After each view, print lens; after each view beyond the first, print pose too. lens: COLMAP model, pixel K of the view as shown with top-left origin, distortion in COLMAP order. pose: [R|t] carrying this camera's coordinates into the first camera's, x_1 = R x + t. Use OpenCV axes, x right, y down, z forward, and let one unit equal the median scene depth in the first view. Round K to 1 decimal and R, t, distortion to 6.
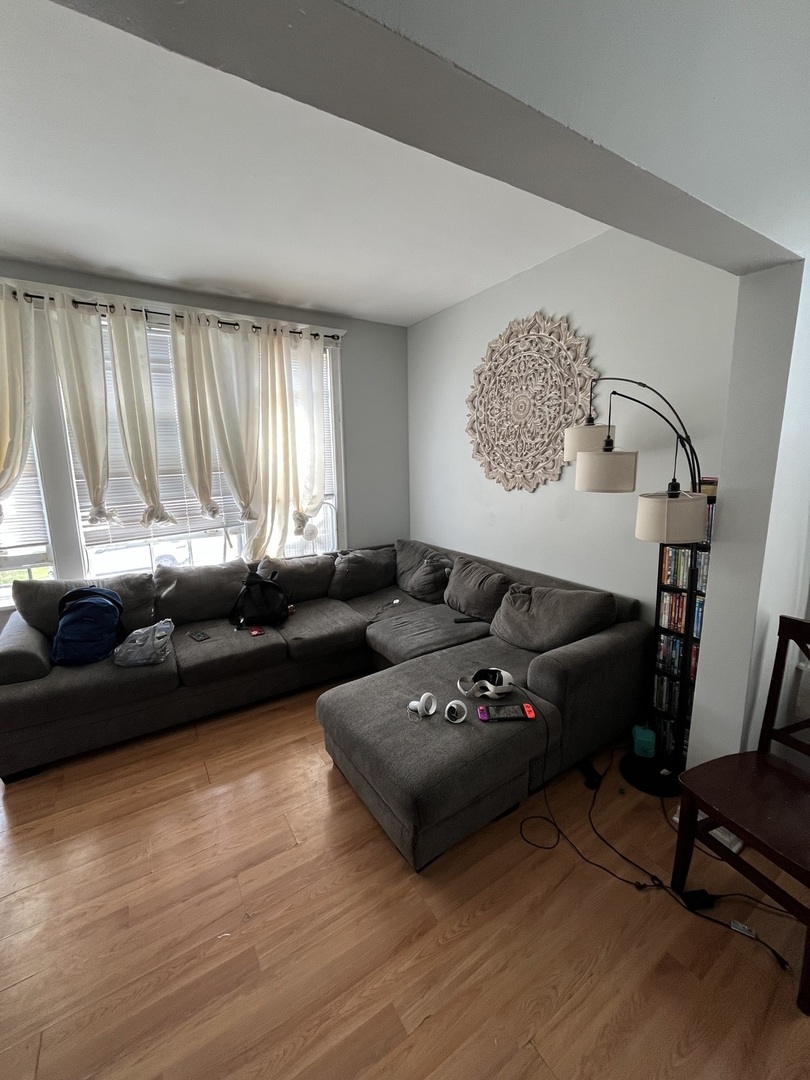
lens RADIAL K [[431.8, 0, 409.2], [0, 431.8, 542.2], [0, 0, 1]] dist [-0.011073, 0.001275]
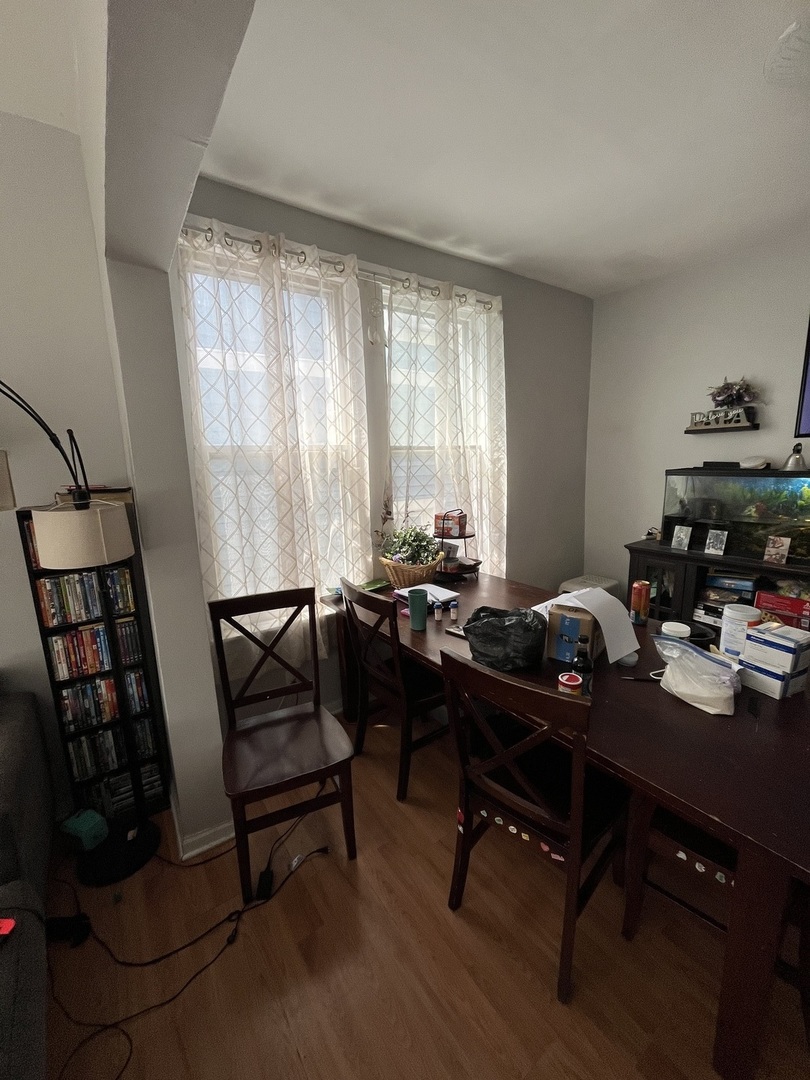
lens RADIAL K [[431.8, 0, 406.1], [0, 431.8, 538.0], [0, 0, 1]] dist [-0.011073, 0.001275]
pose [[-0.038370, -0.150656, 0.987841, -0.173032], [0.214654, 0.964249, 0.155396, -0.040642], [-0.975936, 0.218007, -0.004659, 0.370518]]
